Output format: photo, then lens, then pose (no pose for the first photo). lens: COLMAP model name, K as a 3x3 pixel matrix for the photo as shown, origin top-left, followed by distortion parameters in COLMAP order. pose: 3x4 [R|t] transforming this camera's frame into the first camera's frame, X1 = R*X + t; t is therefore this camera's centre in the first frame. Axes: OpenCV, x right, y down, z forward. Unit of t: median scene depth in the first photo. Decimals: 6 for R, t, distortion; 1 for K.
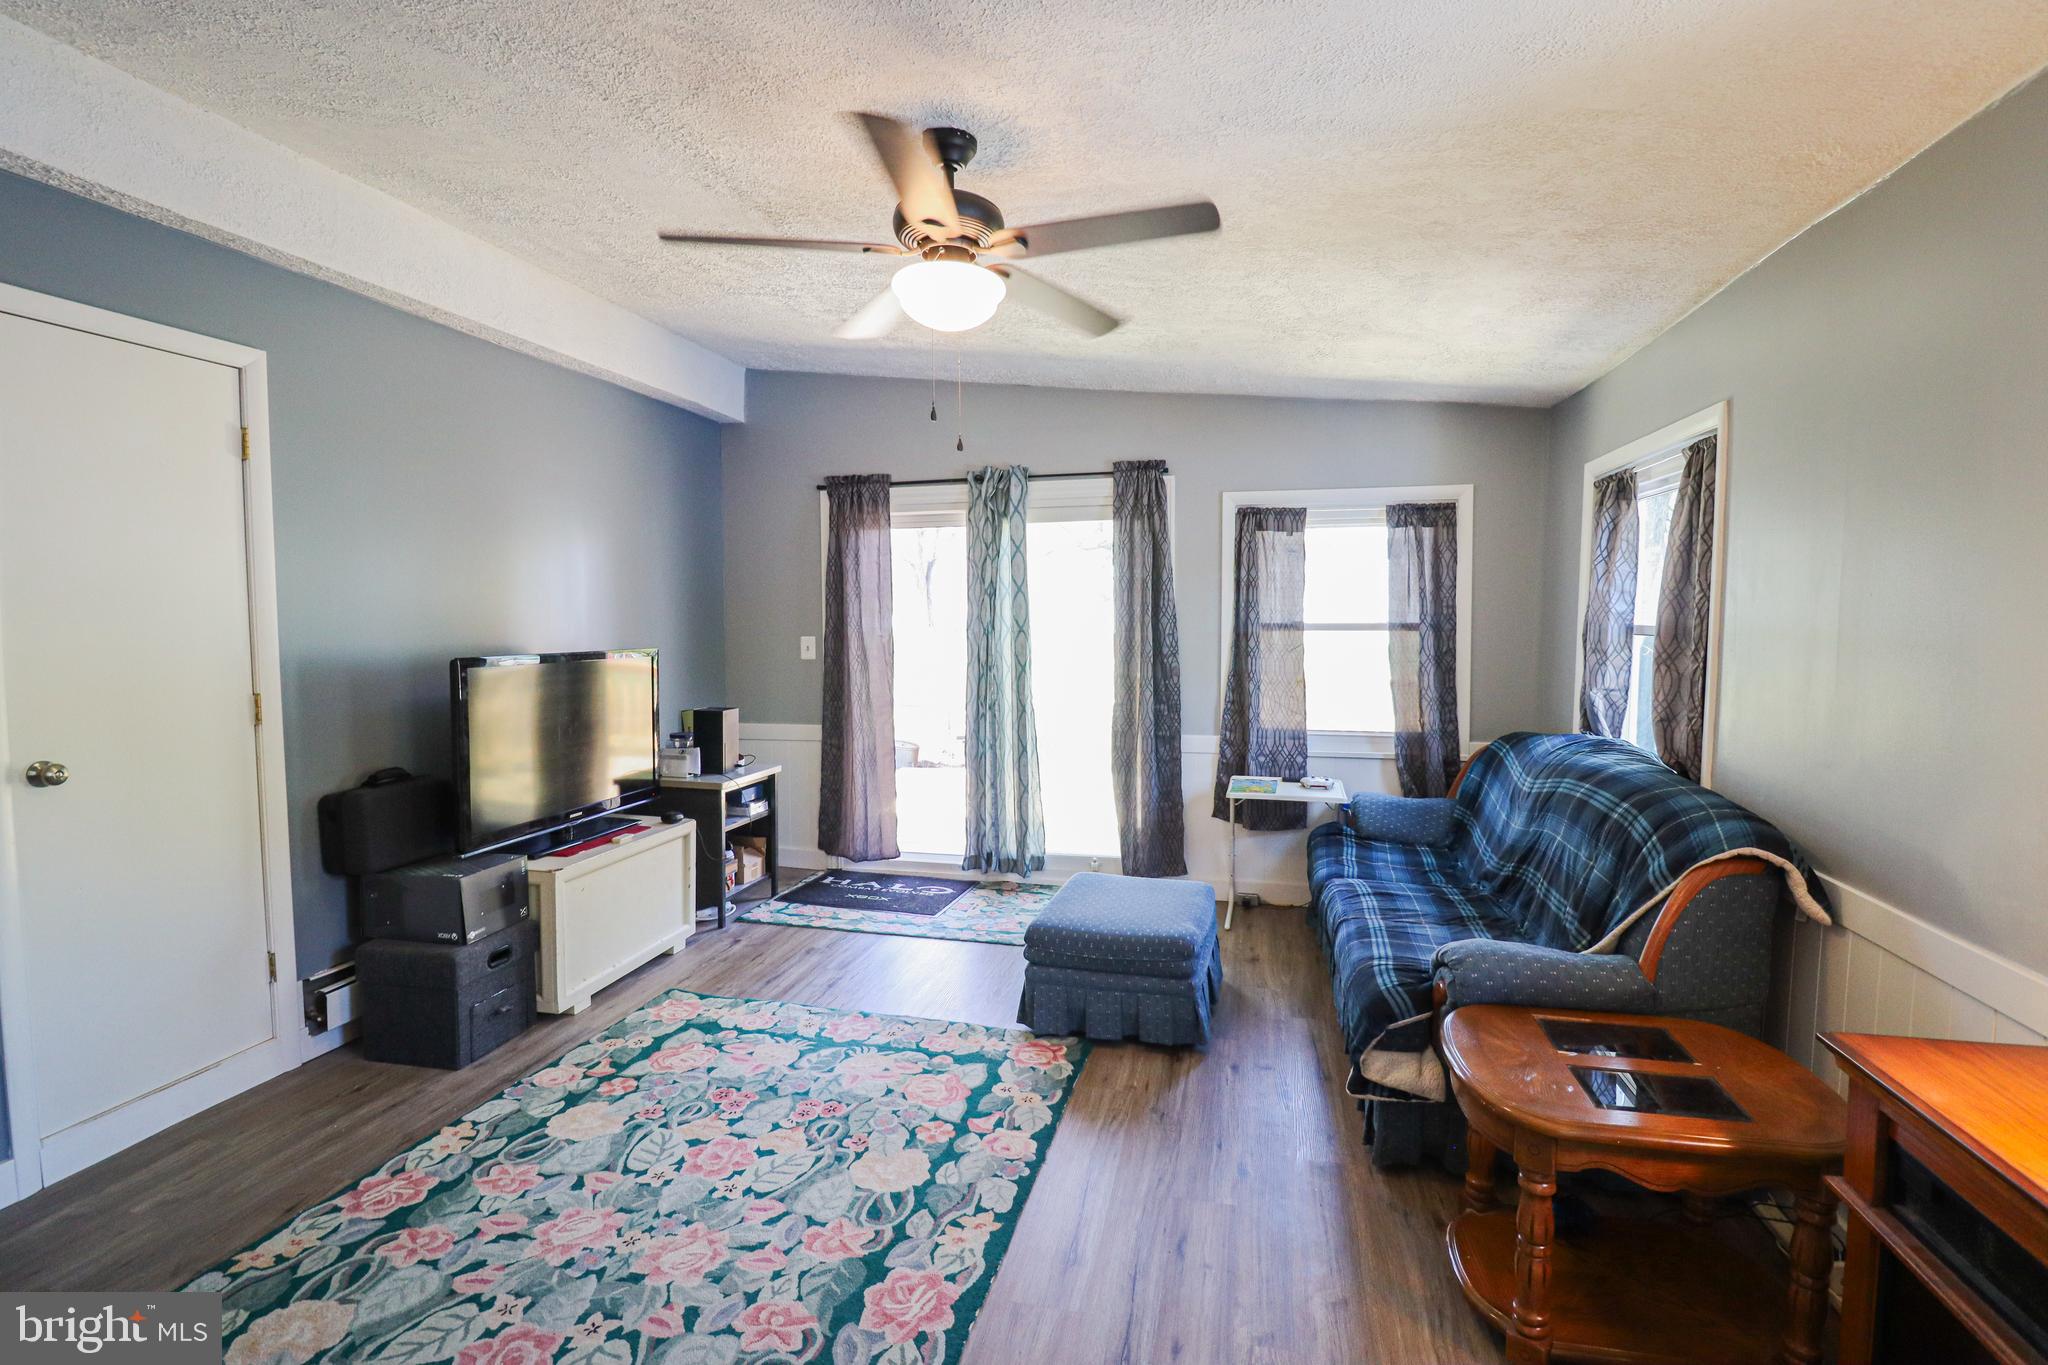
lens RADIAL K [[945.1, 0, 1042.7], [0, 945.1, 661.6], [0, 0, 1]] dist [0.002395, -0.016398]
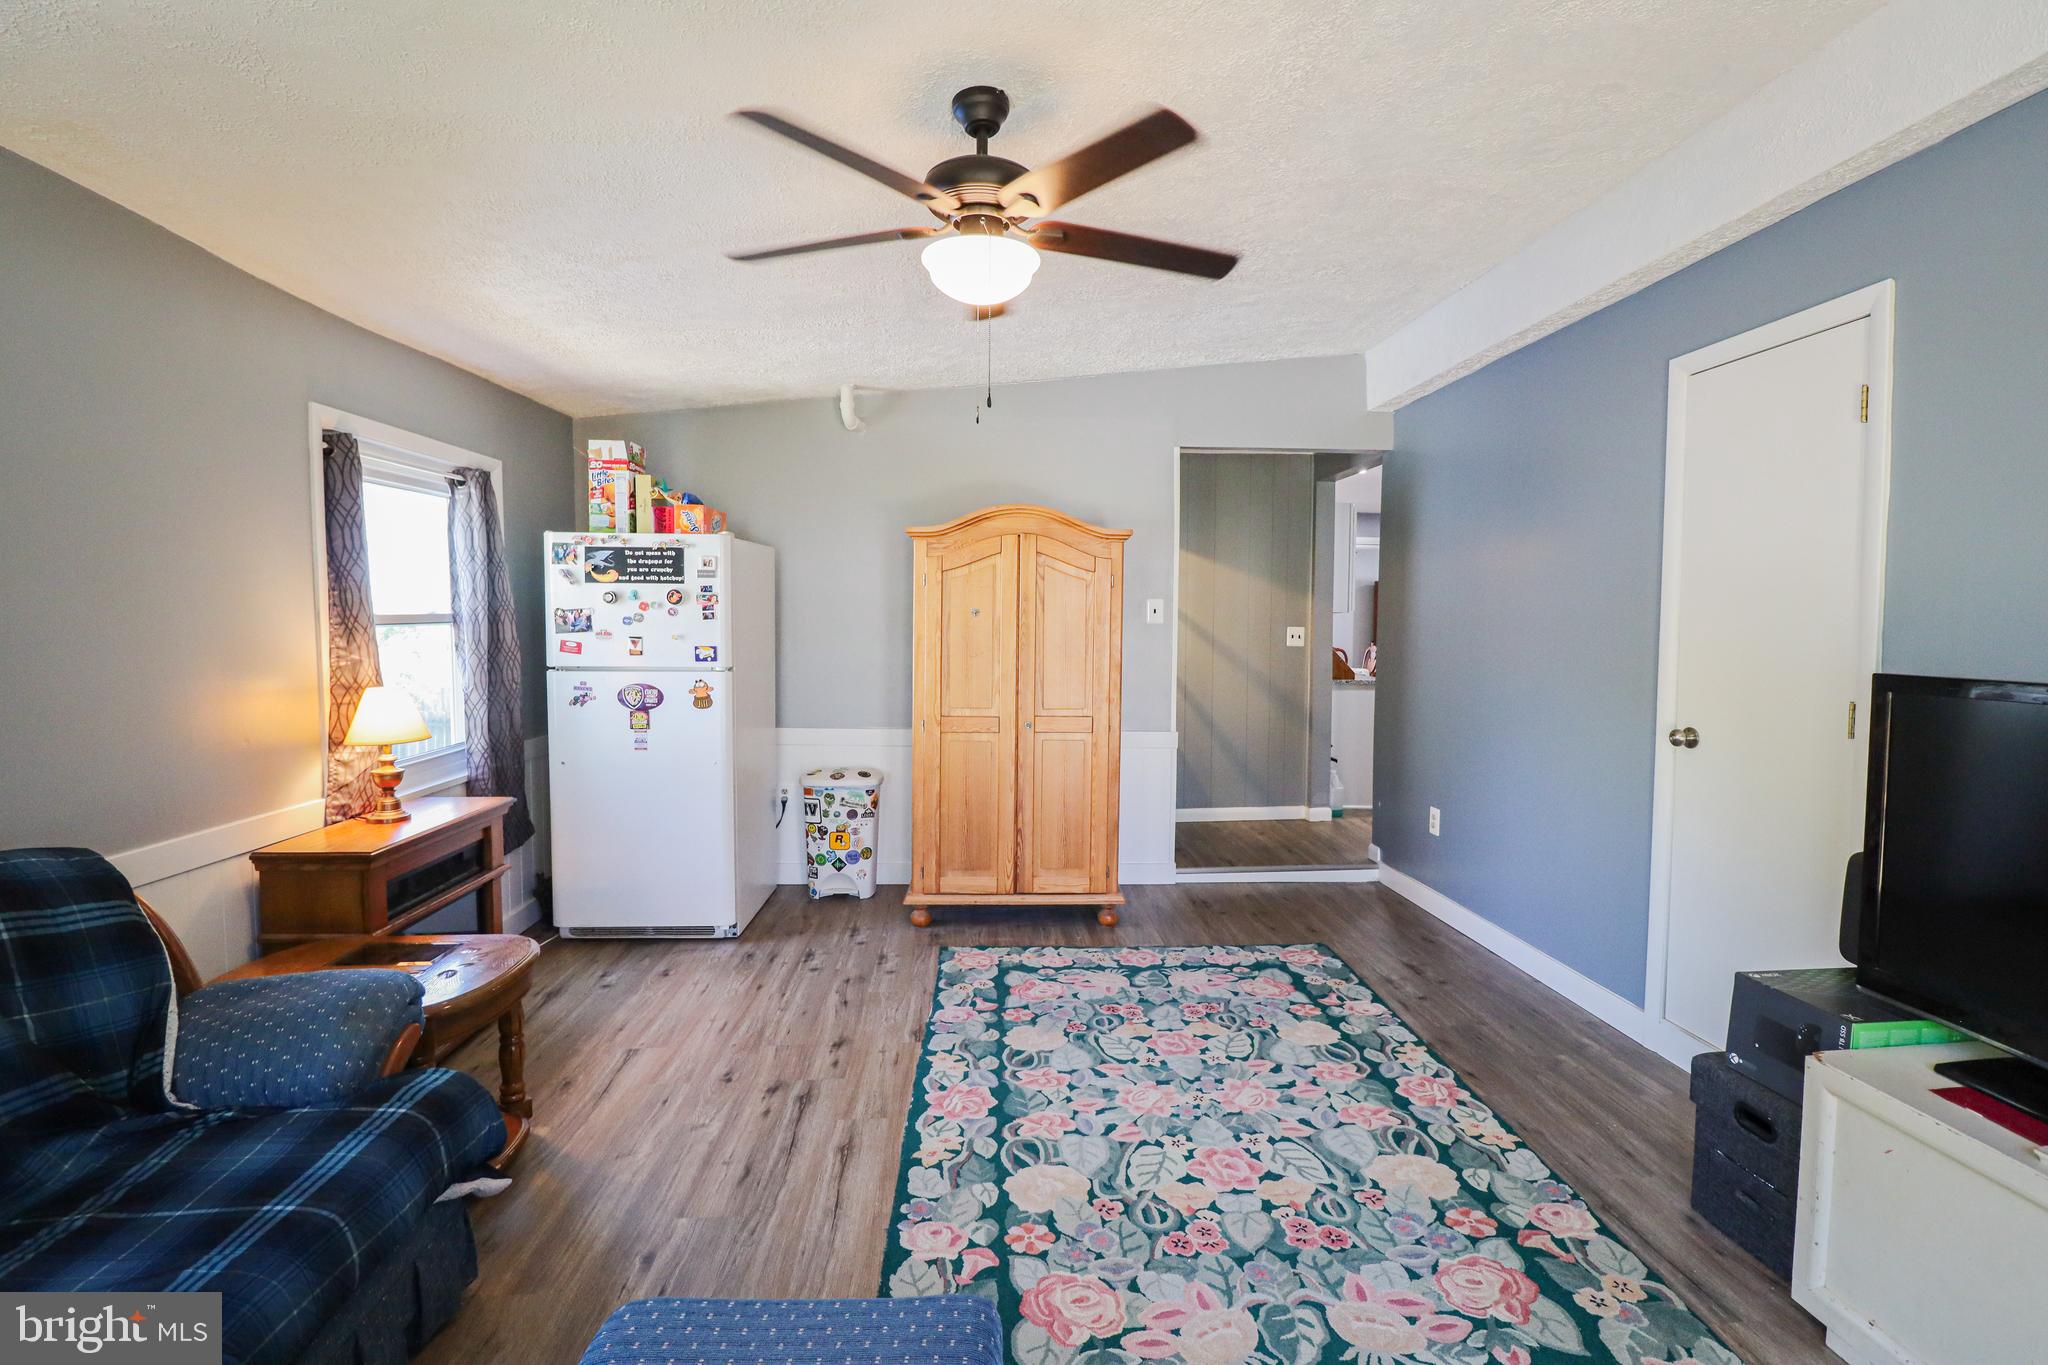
lens RADIAL K [[945.1, 0, 1042.7], [0, 945.1, 661.6], [0, 0, 1]] dist [0.002395, -0.016398]
pose [[-0.956785, 0.008469, -0.290673, 0.117969], [-0.018979, 0.995626, 0.091479, -0.076992], [0.290177, 0.093042, -0.952439, 1.899883]]
